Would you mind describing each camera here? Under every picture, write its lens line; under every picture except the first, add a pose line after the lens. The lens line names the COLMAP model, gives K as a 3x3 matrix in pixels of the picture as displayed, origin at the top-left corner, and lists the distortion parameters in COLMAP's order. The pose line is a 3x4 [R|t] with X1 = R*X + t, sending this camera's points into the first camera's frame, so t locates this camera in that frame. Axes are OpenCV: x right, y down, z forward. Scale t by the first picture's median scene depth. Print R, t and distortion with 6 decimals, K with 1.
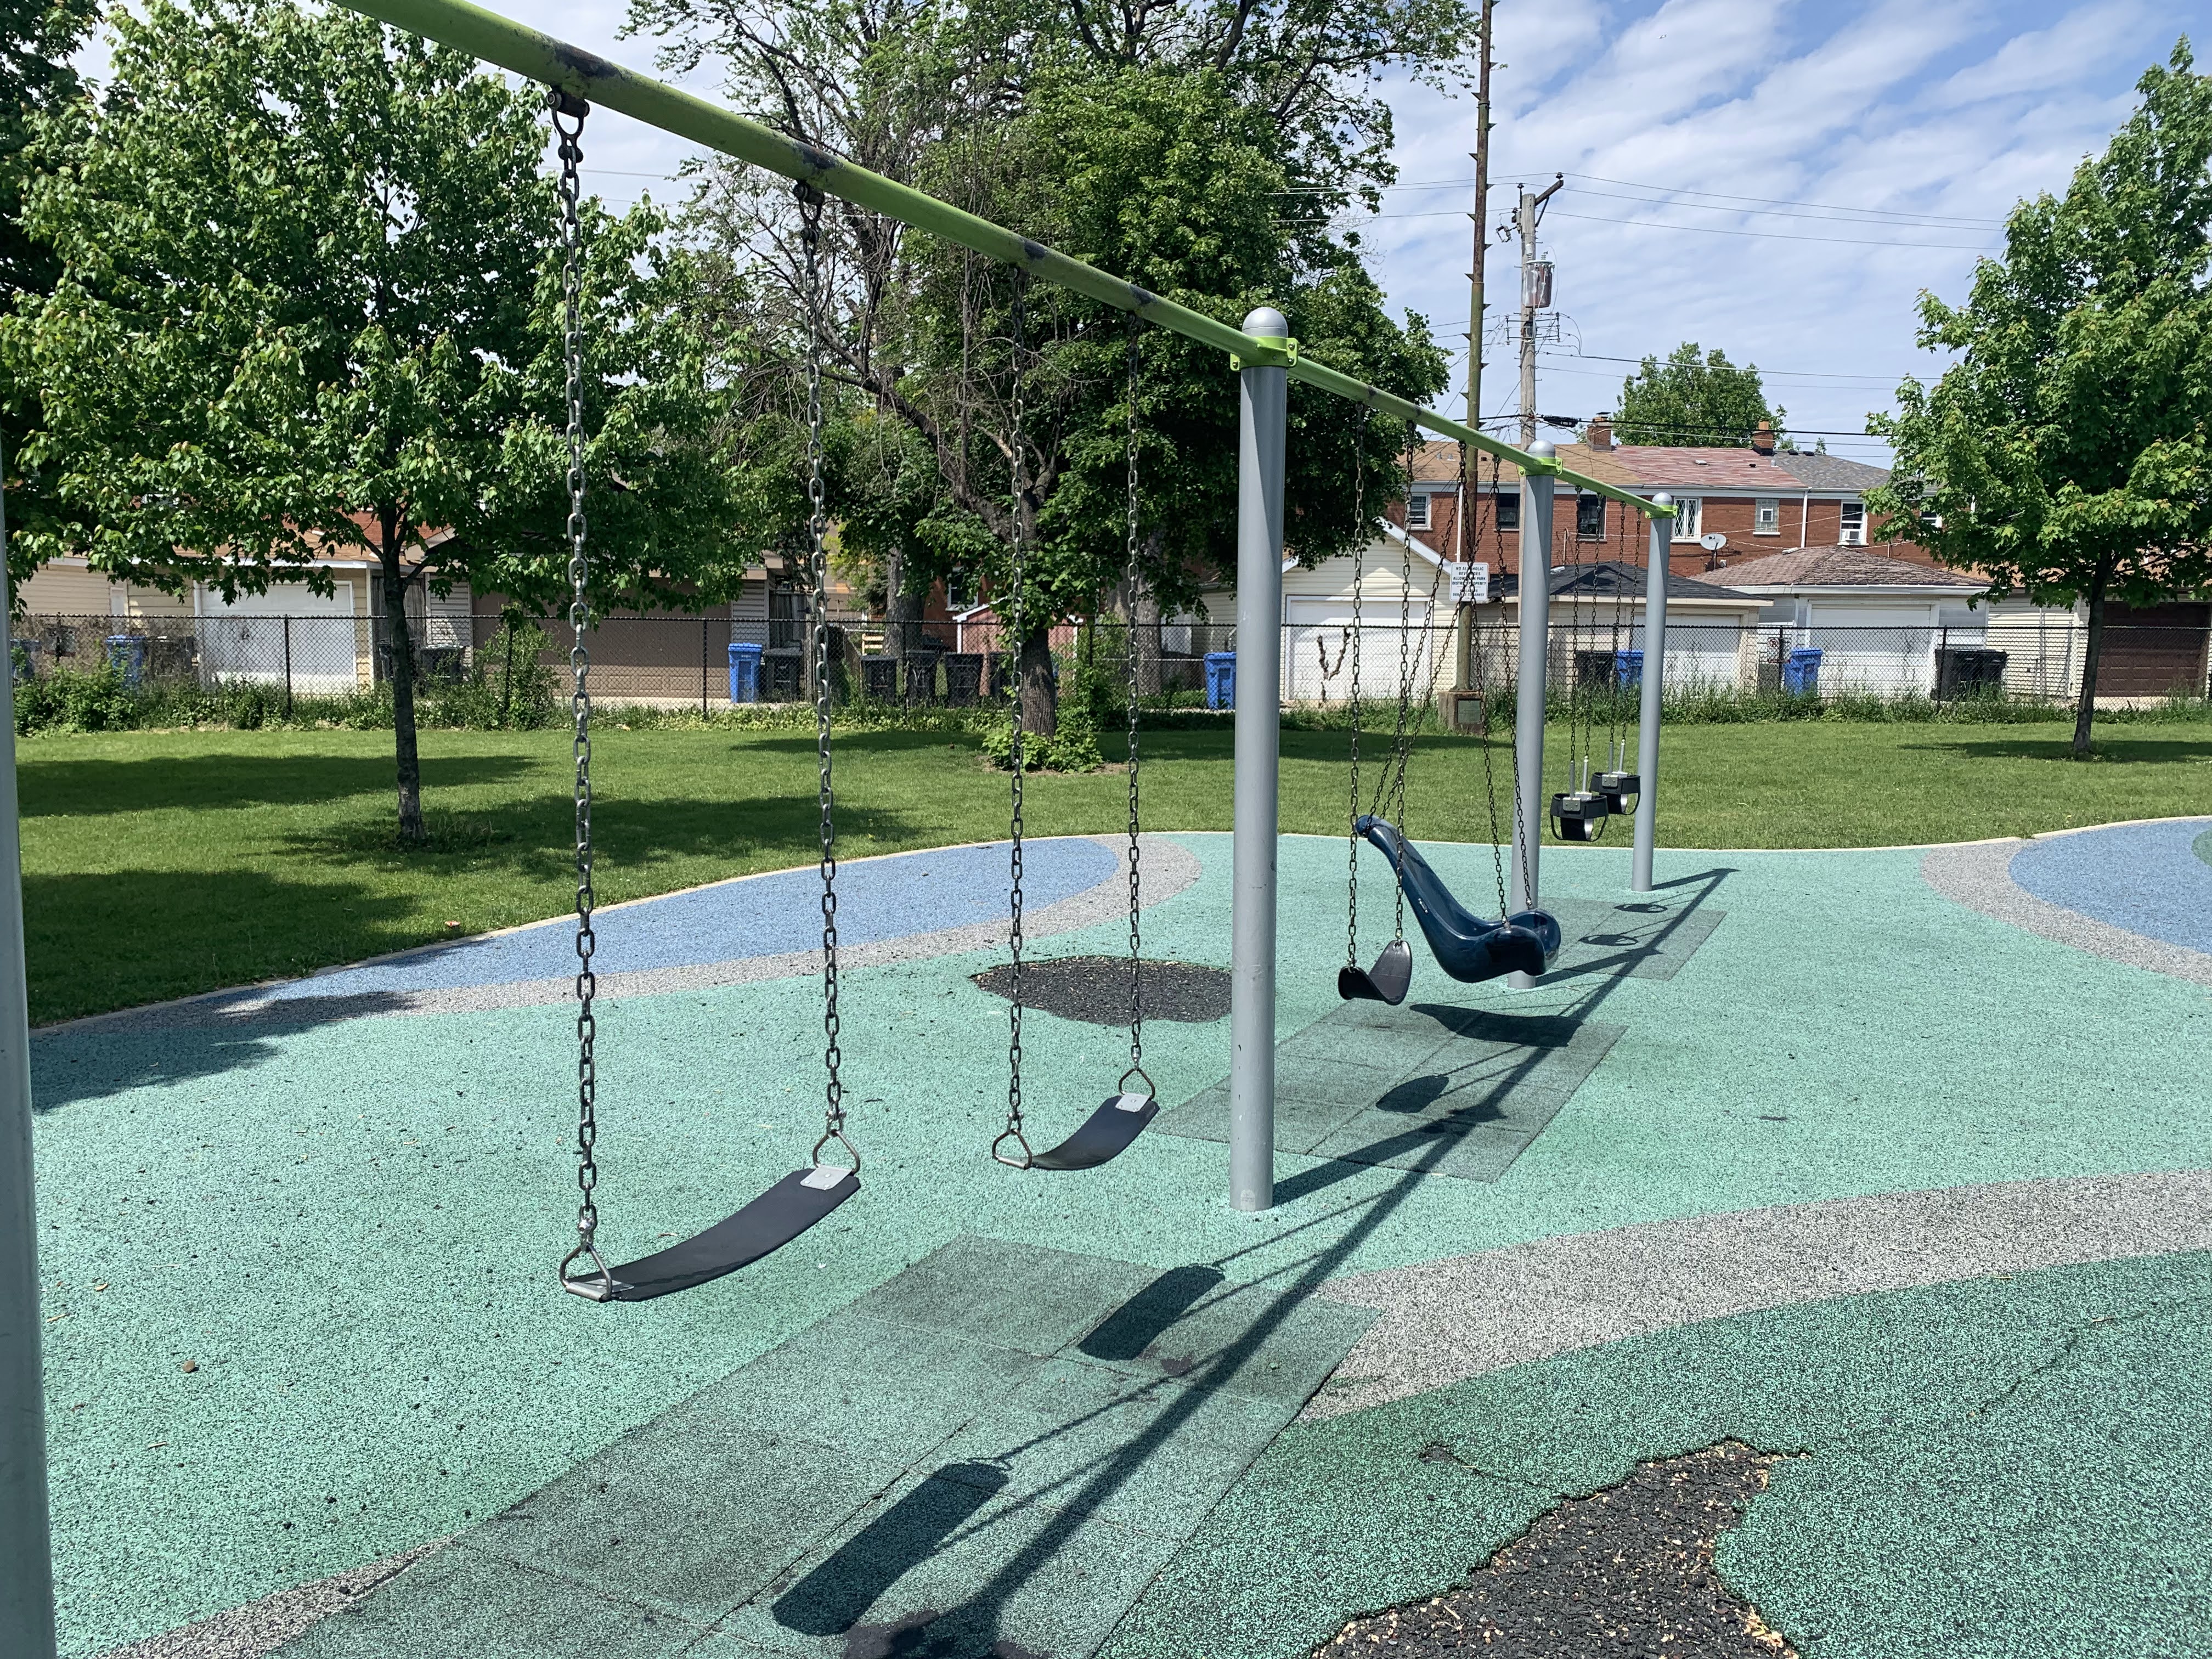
lens RADIAL K [[1714.3, 0, 1106.0], [0, 1714.3, 829.5], [0, 0, 1]] dist [0.014821, -0.008812]
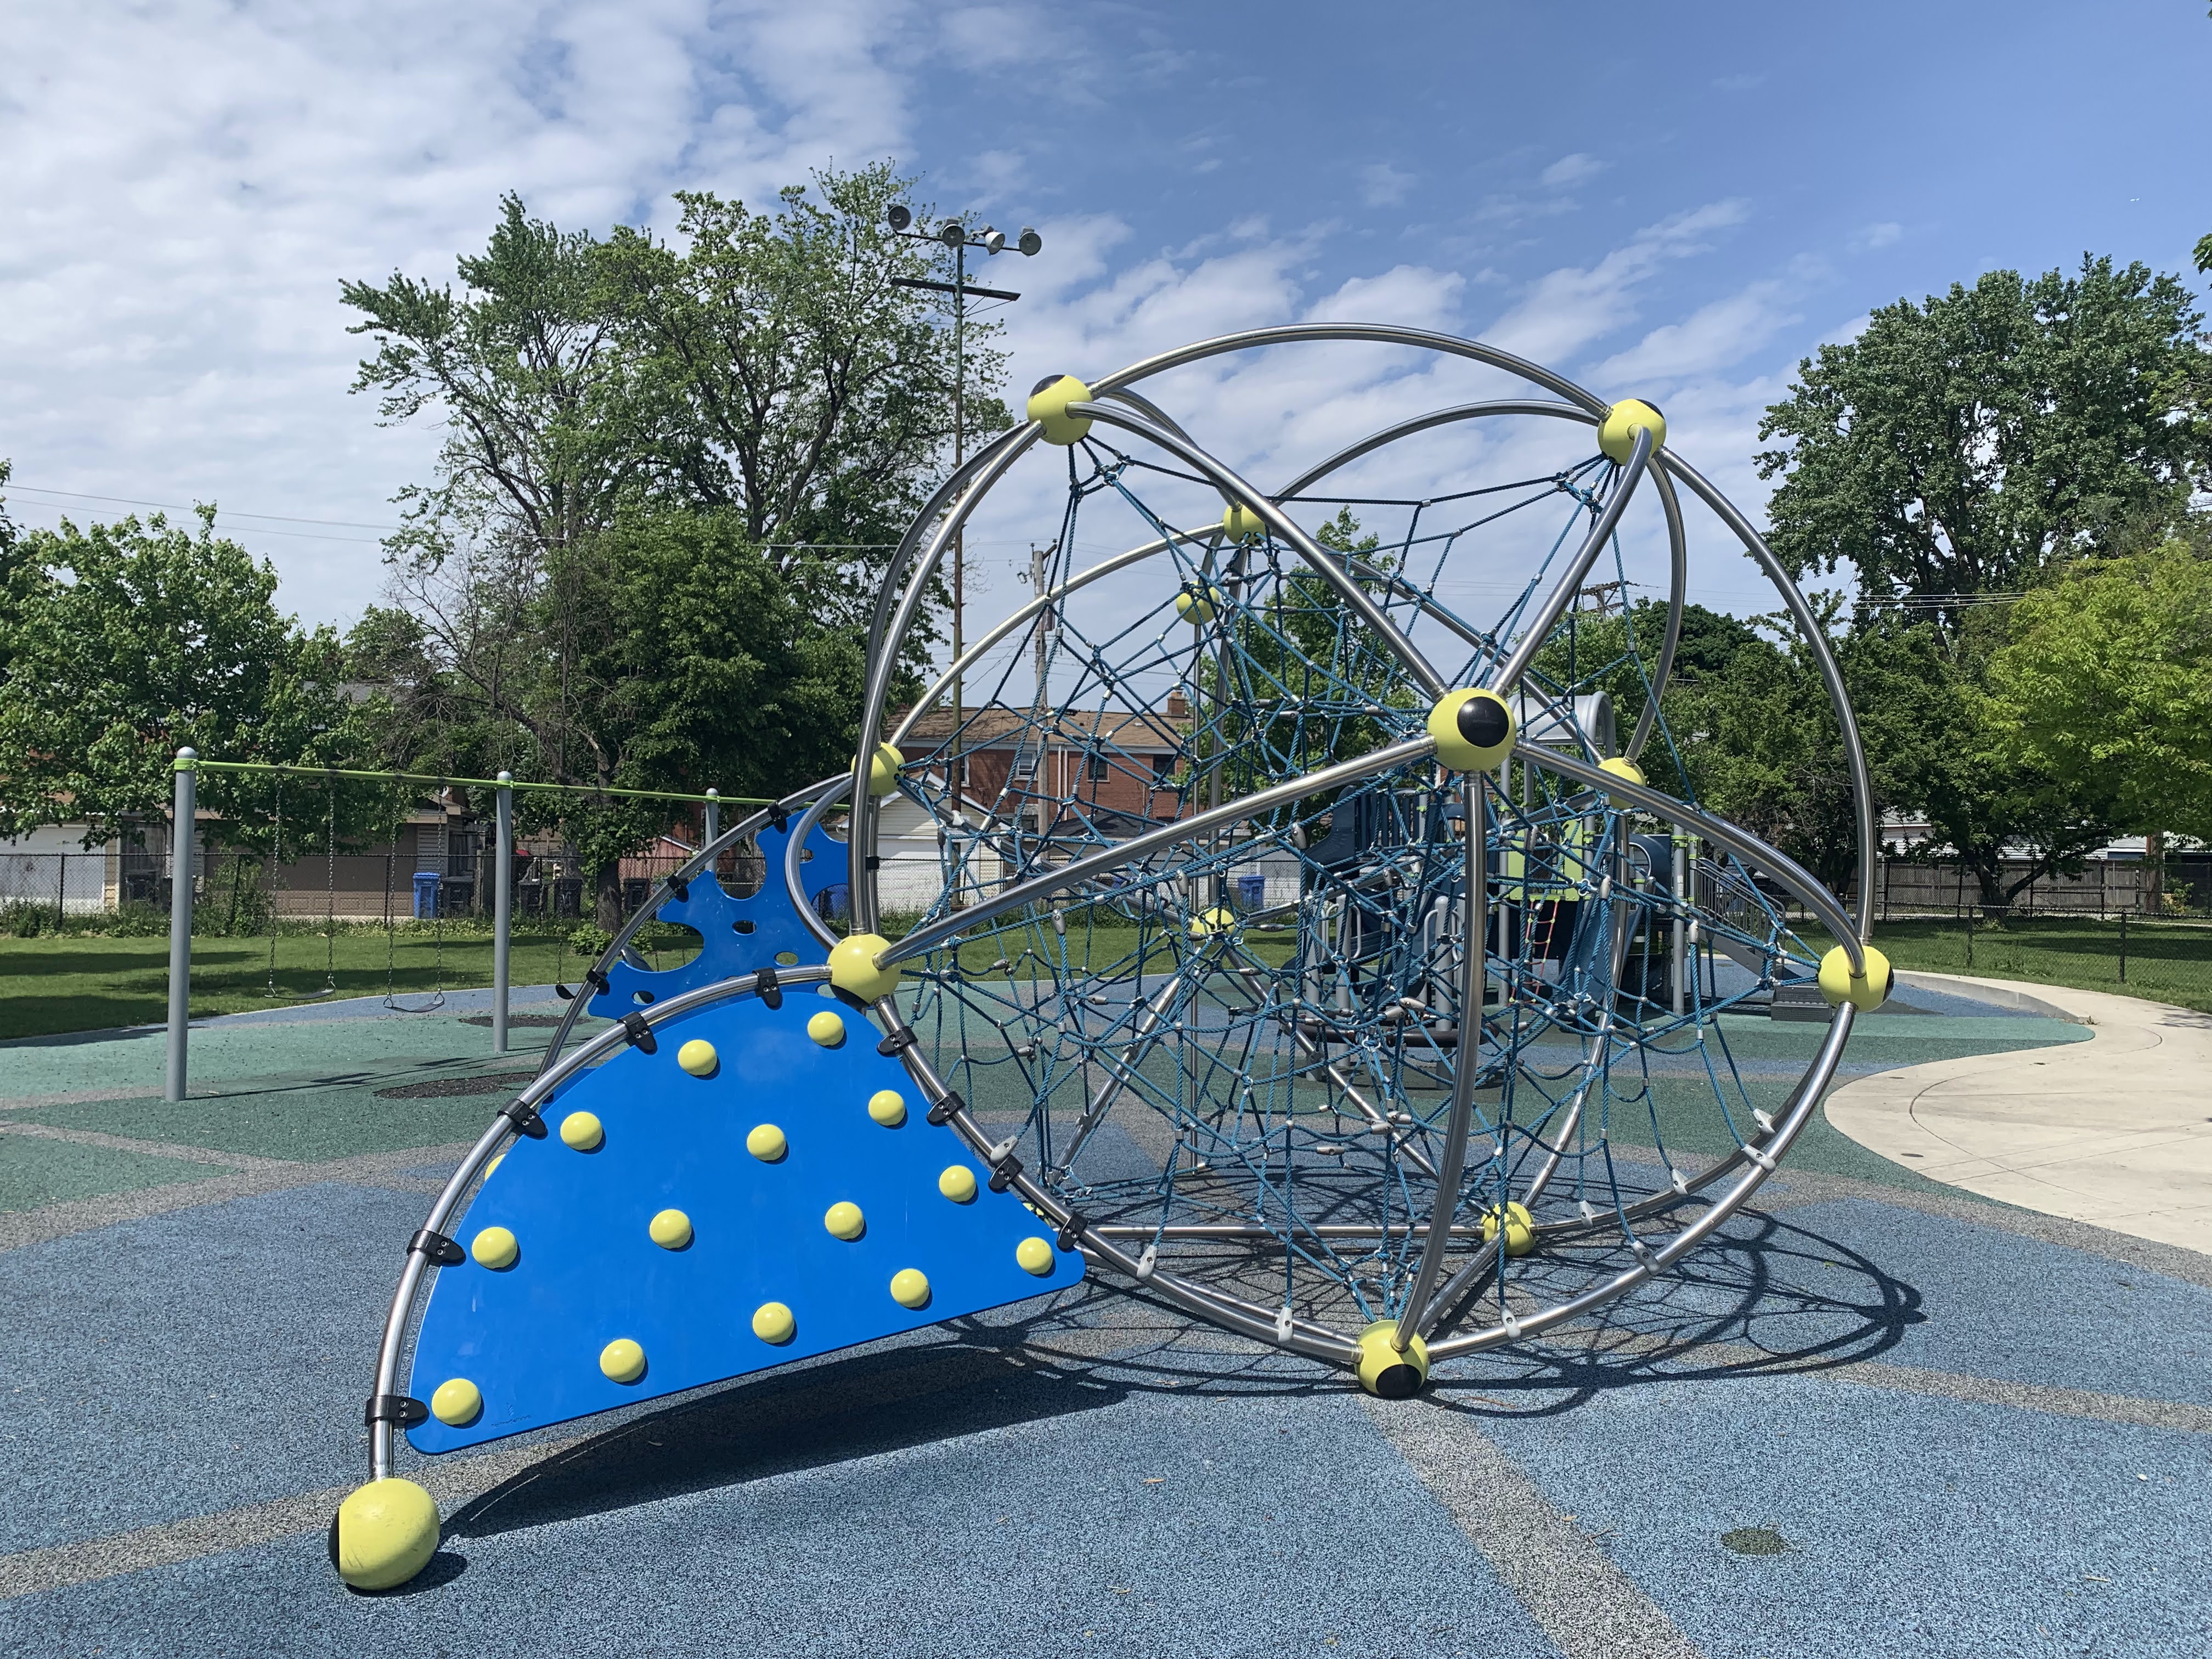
lens RADIAL K [[1714.3, 0, 1106.0], [0, 1714.3, 829.5], [0, 0, 1]] dist [0.014821, -0.008812]
pose [[0.989975, 0.002060, 0.141230, 0.143678], [0.016685, 0.991187, -0.131418, 0.048553], [-0.140256, 0.132457, 0.981215, -0.445331]]
